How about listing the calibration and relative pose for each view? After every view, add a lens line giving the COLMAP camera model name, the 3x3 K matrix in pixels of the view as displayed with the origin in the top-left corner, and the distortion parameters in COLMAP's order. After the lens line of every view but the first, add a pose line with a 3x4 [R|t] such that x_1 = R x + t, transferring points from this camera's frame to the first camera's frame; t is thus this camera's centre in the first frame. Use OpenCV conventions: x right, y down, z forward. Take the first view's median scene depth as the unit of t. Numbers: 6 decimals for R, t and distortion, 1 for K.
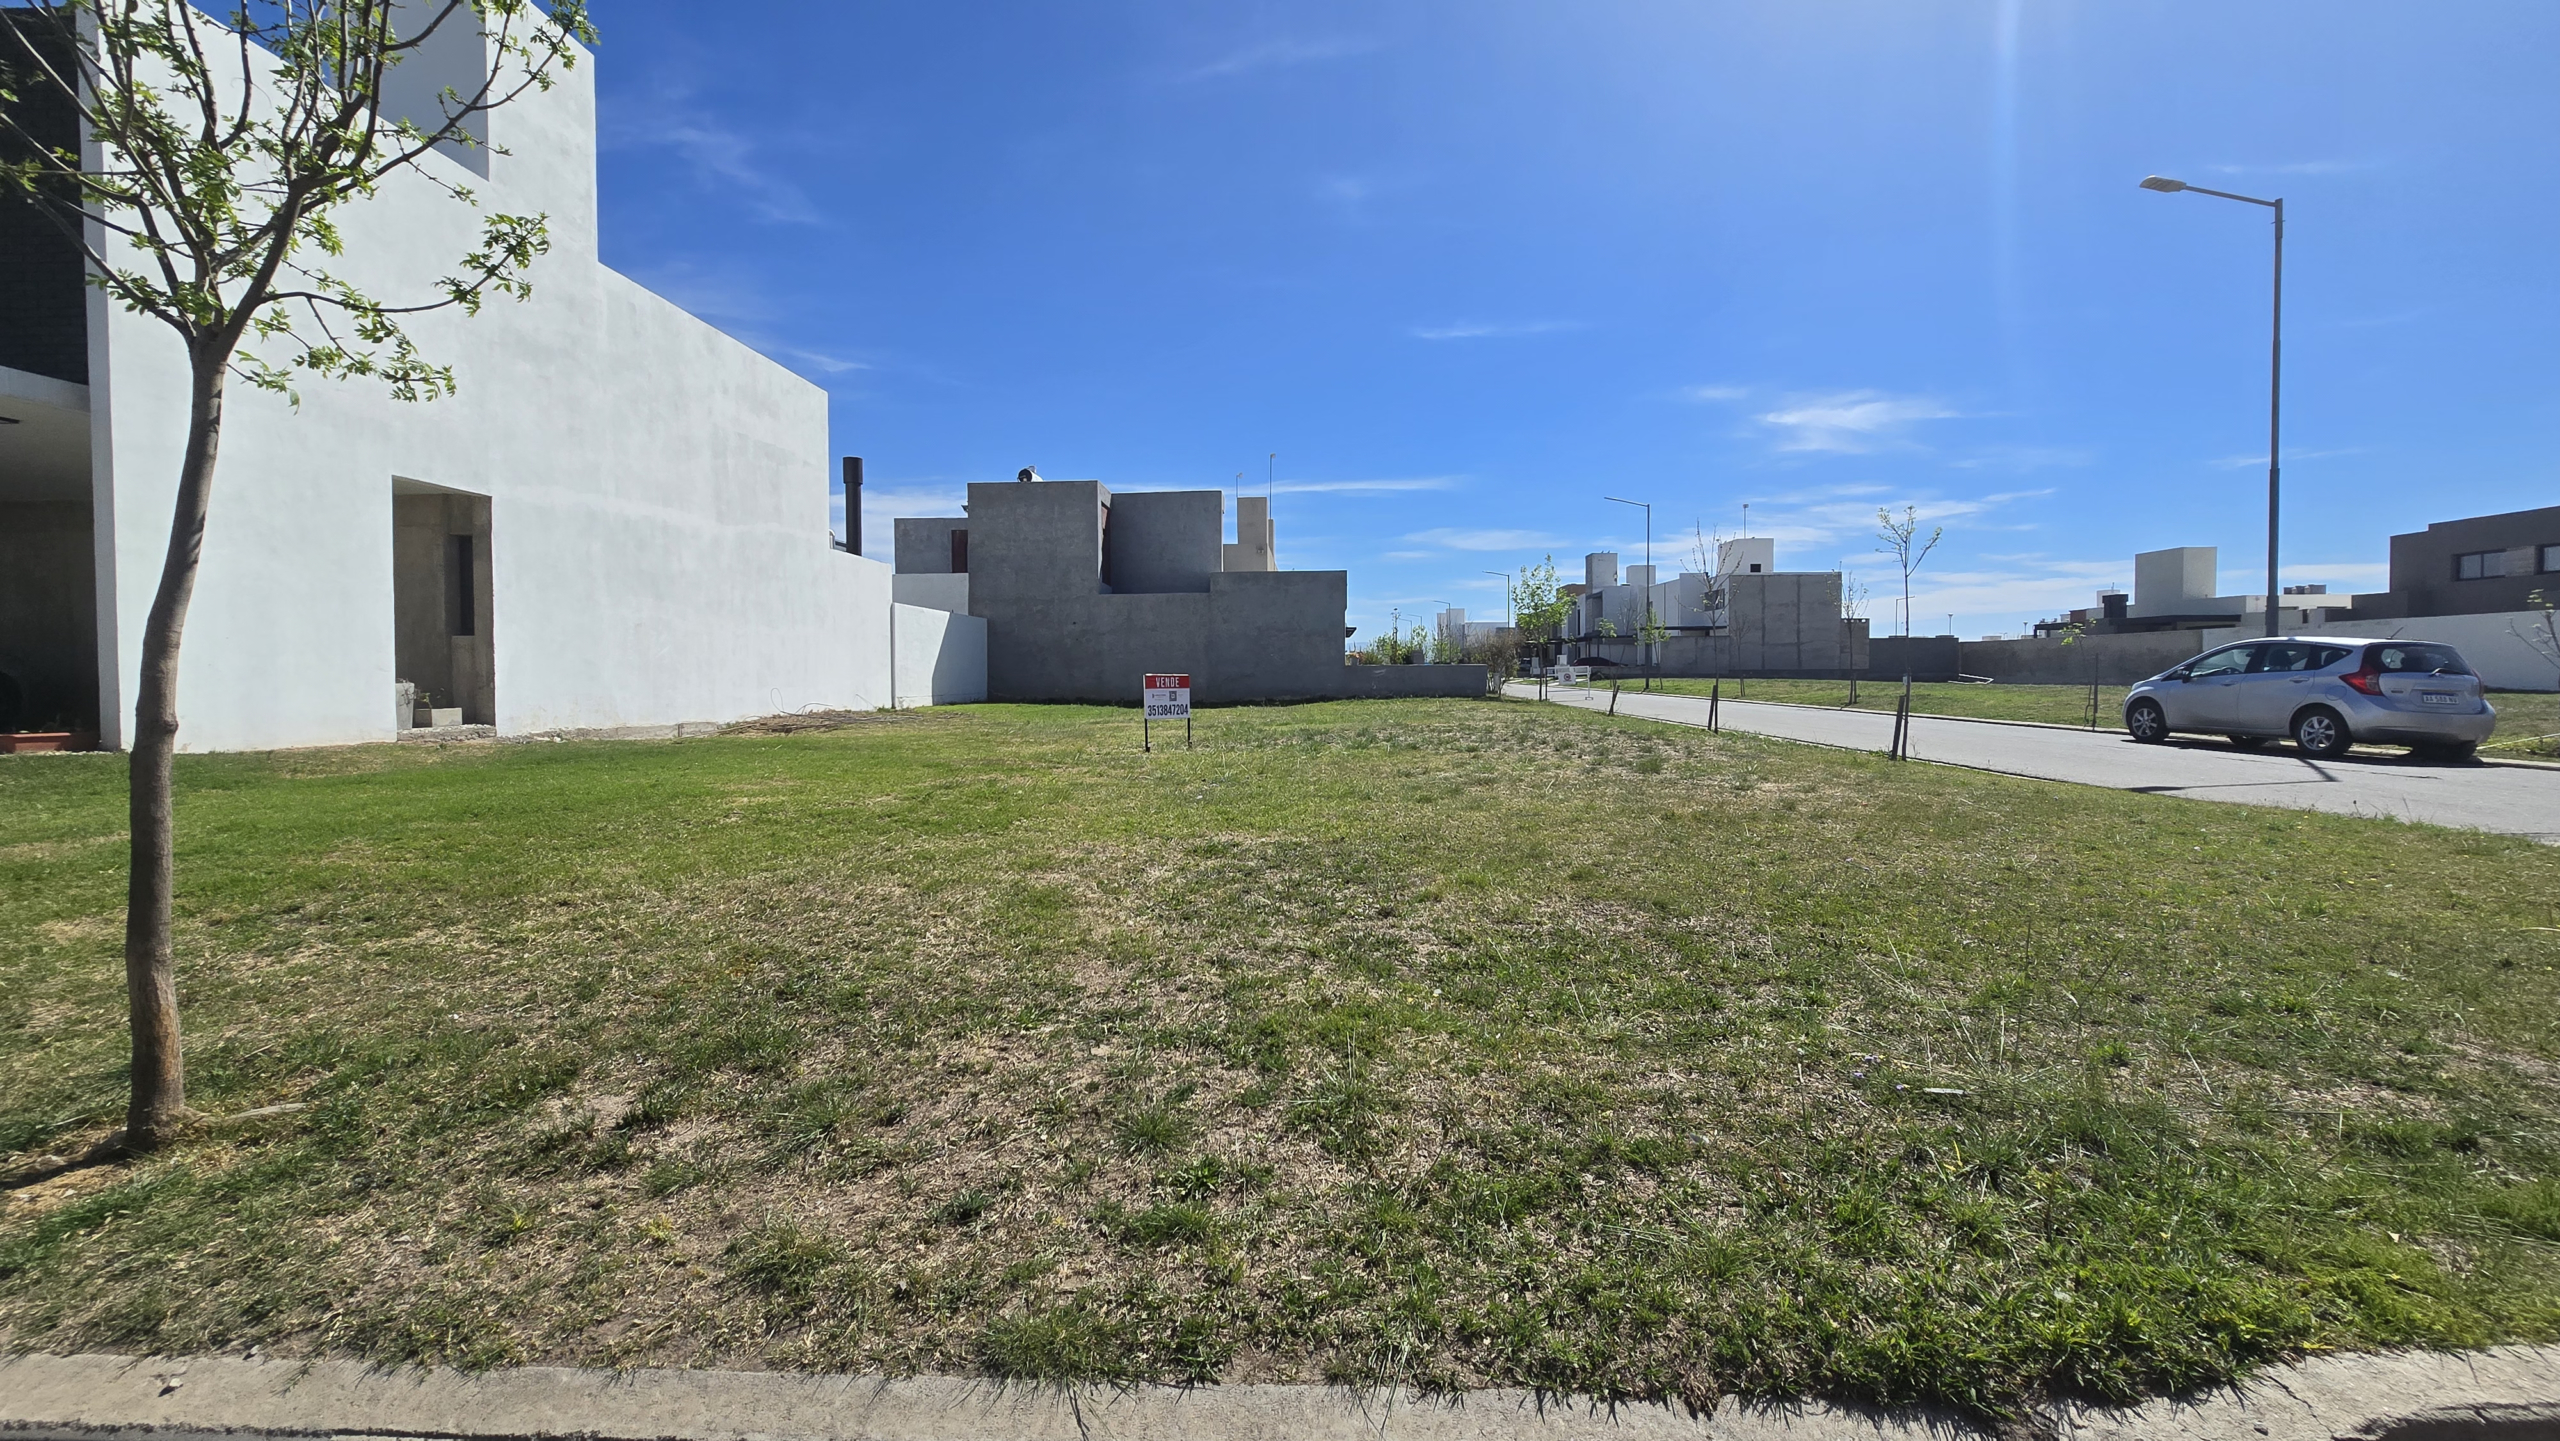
lens RADIAL K [[1044.4, 0, 1281.5], [0, 1044.4, 714.1], [0, 0, 1]] dist [-0.007714, 0.000360]
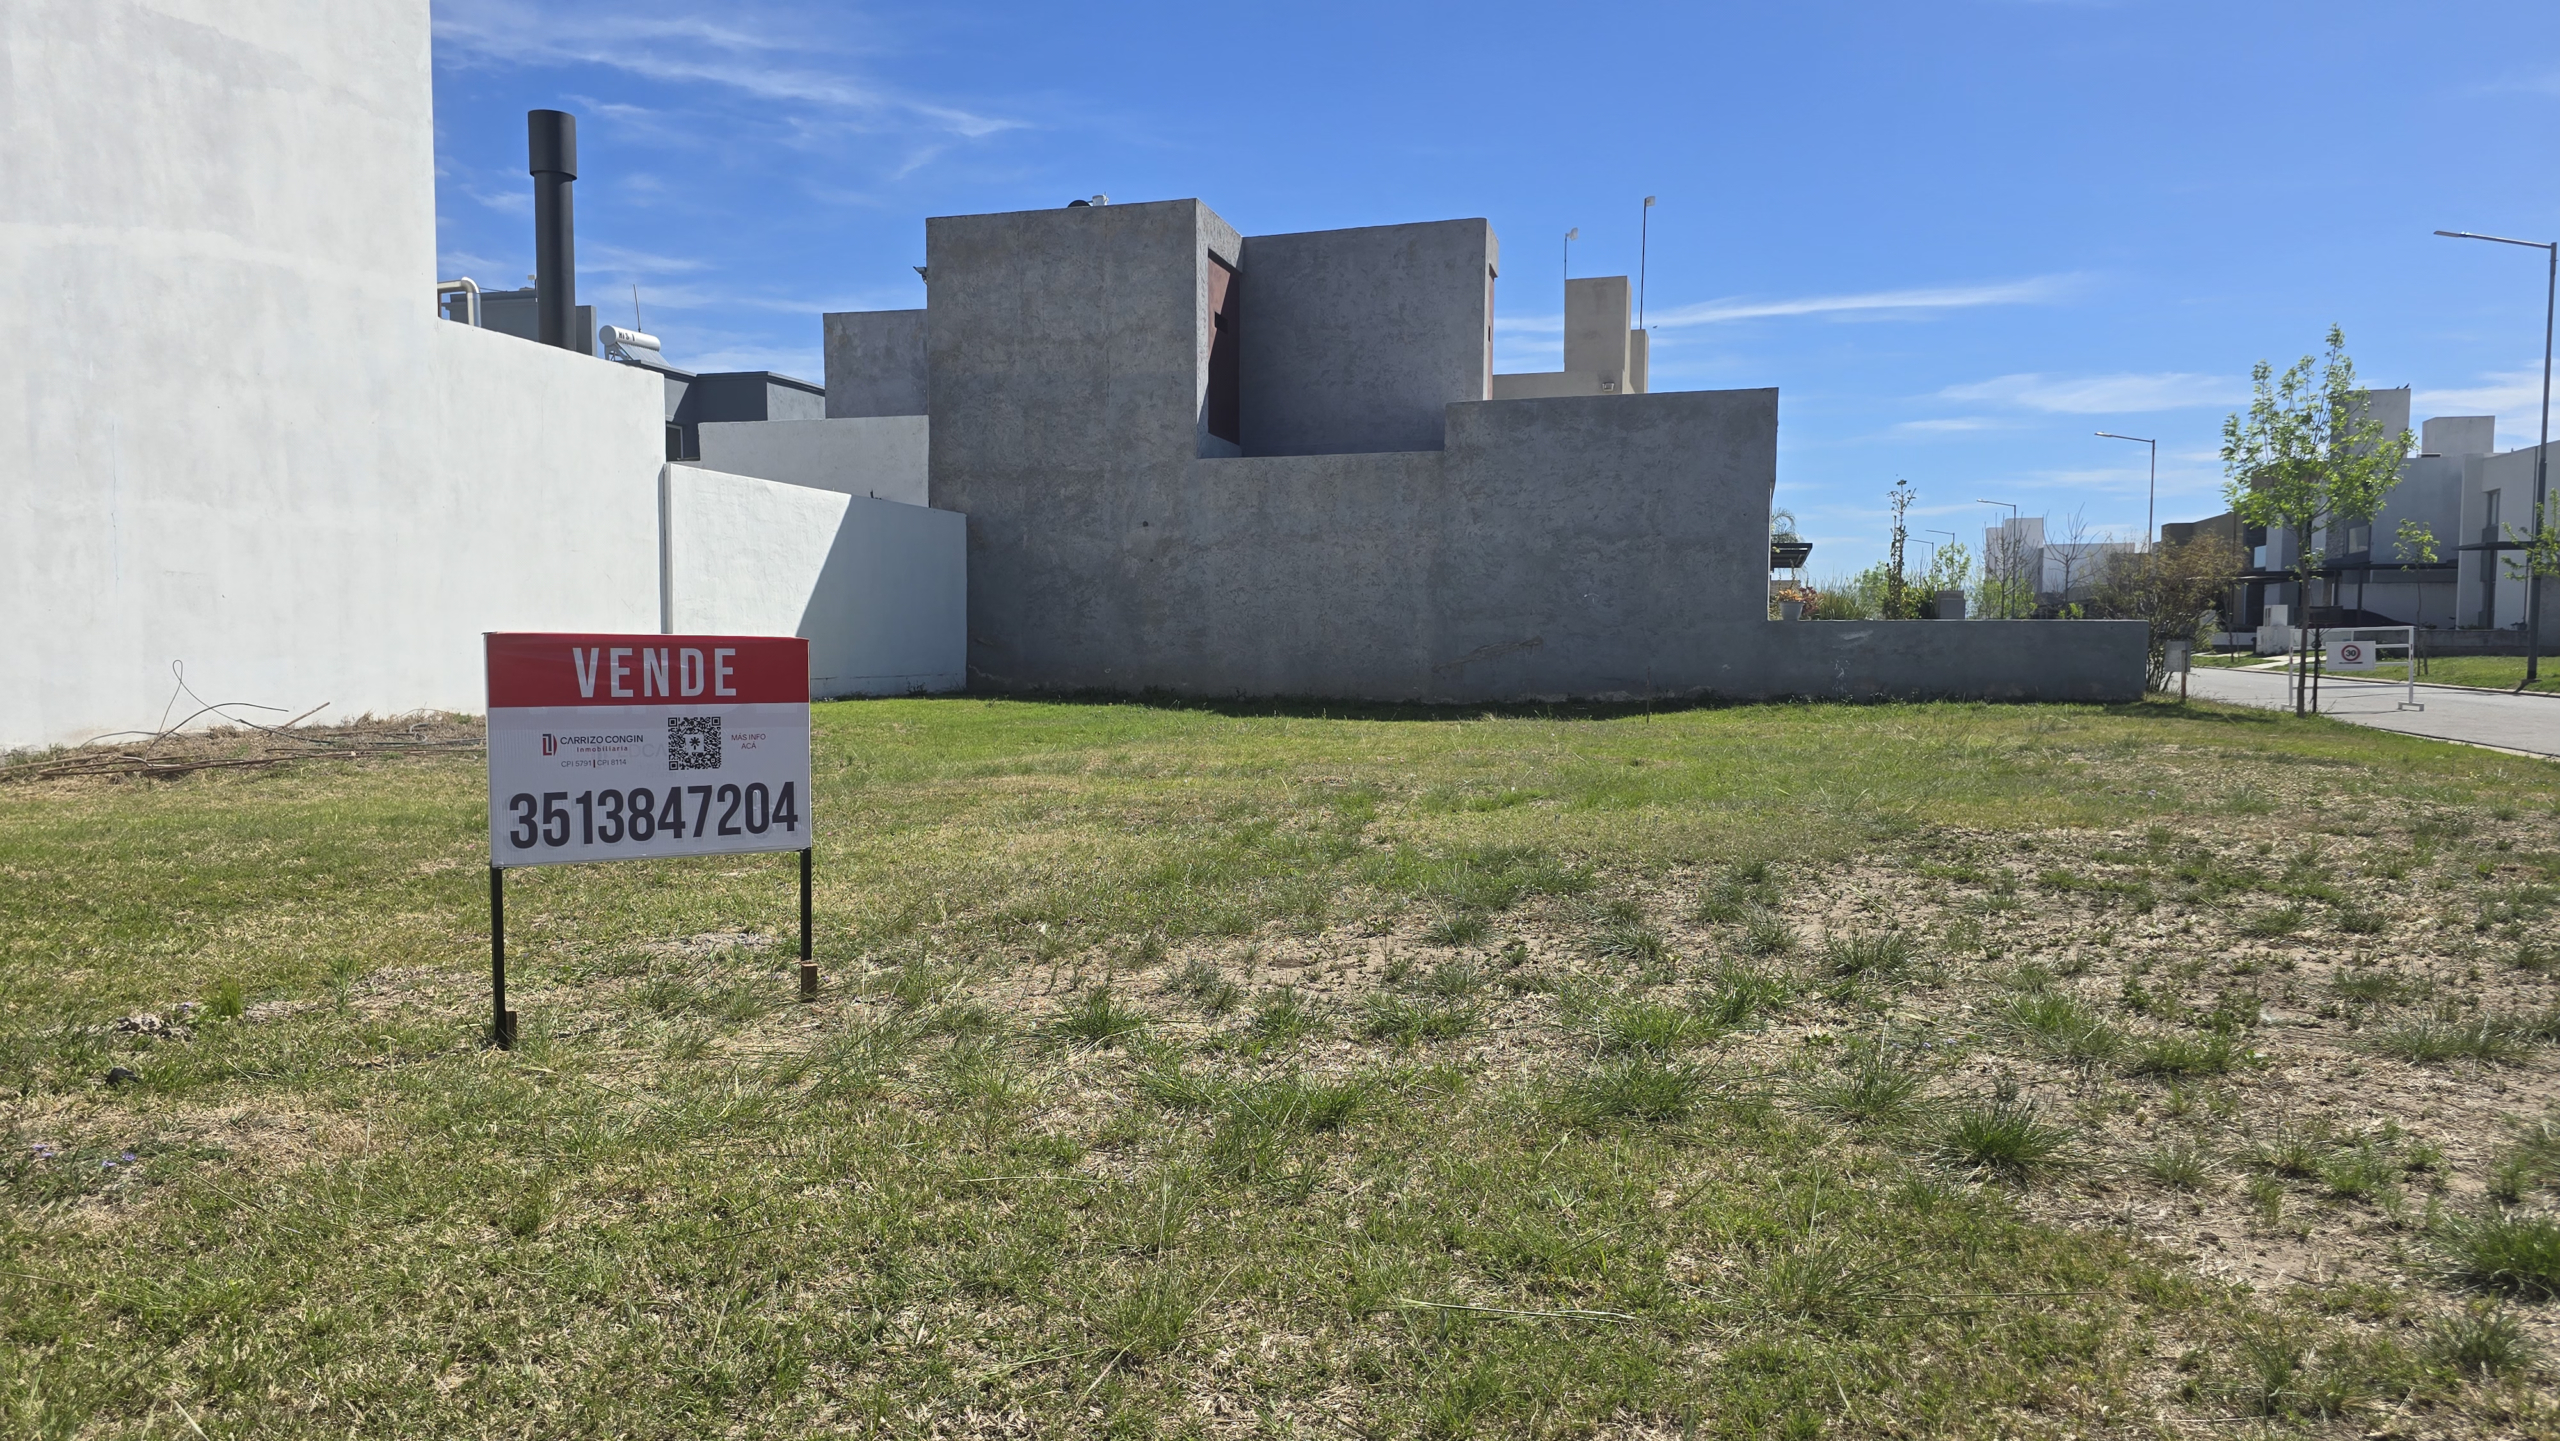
lens RADIAL K [[1718.5, 0, 1254.8], [0, 1718.5, 758.1], [0, 0, 1]] dist [0.070649, -0.063877]
pose [[0.969818, 0.026328, -0.242403, 0.035246], [-0.018857, 0.999274, 0.033090, -0.012007], [0.243099, -0.027520, 0.969611, 0.315417]]
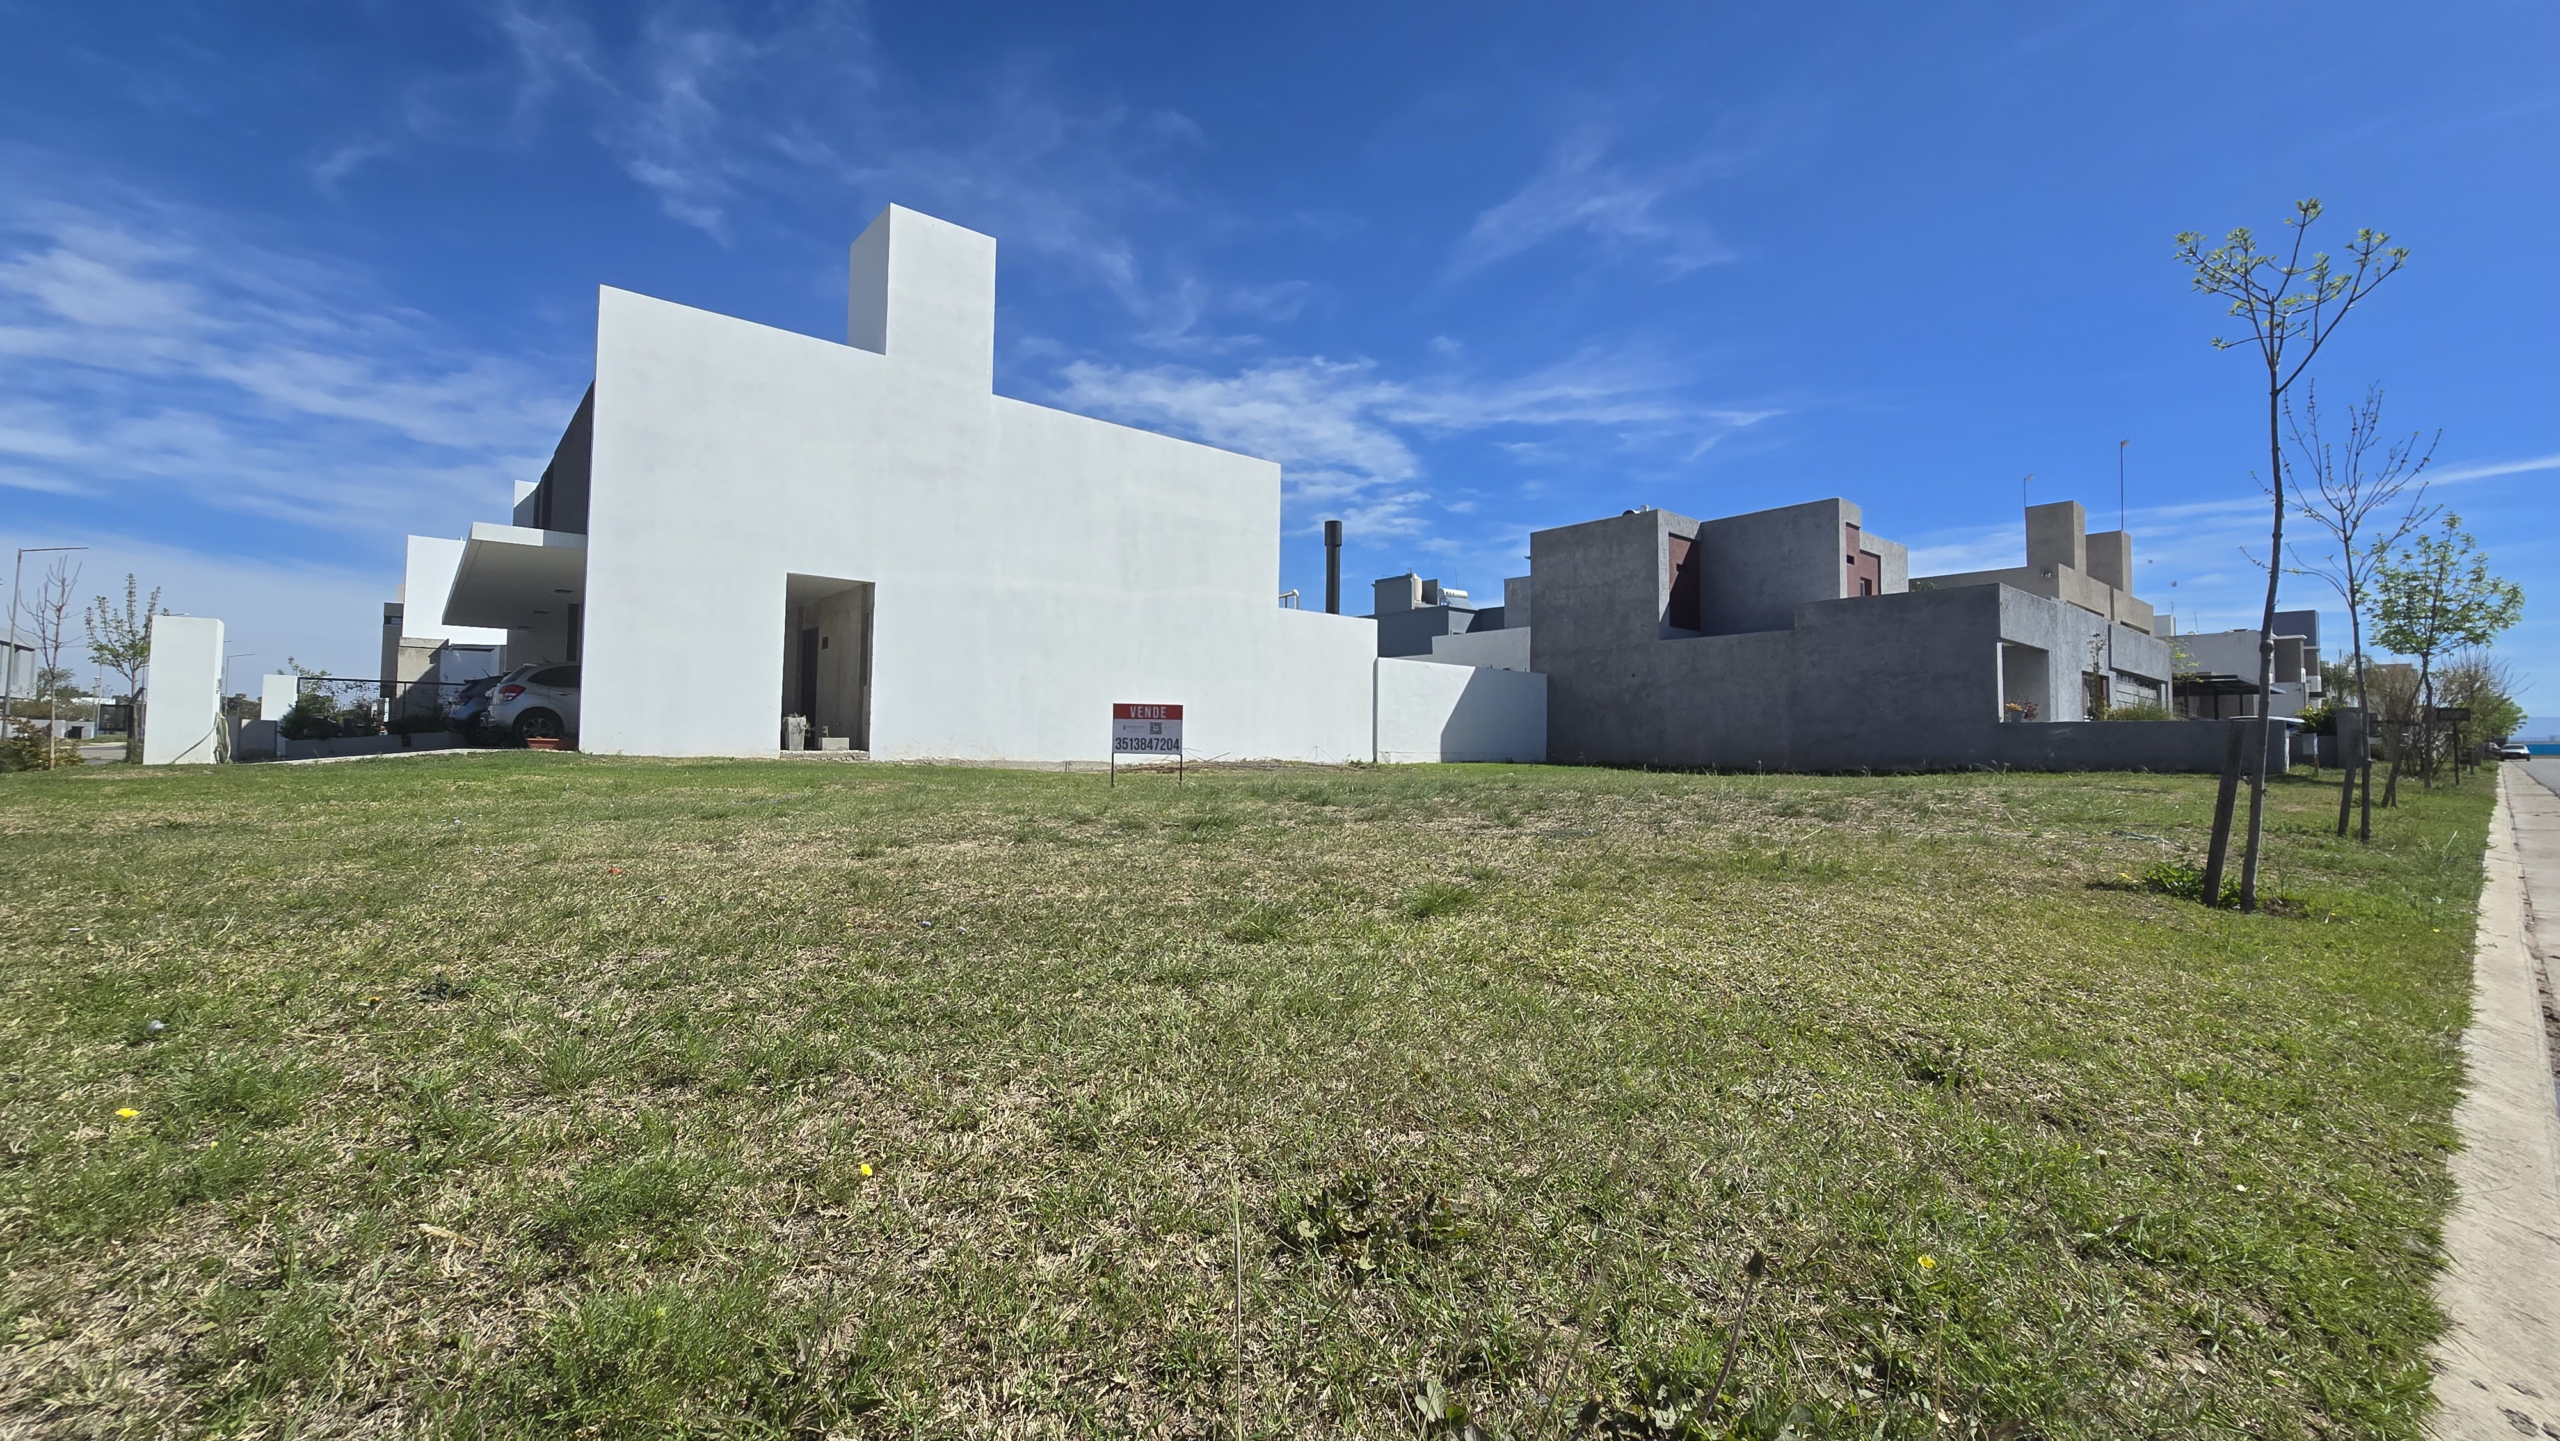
lens RADIAL K [[1044.4, 0, 1267.9], [0, 1044.4, 704.2], [0, 0, 1]] dist [-0.007714, 0.000360]
pose [[0.671504, -0.018553, -0.740769, 0.265755], [-0.043296, 0.996996, -0.064219, 0.006376], [0.739735, 0.075196, 0.668684, 0.218716]]
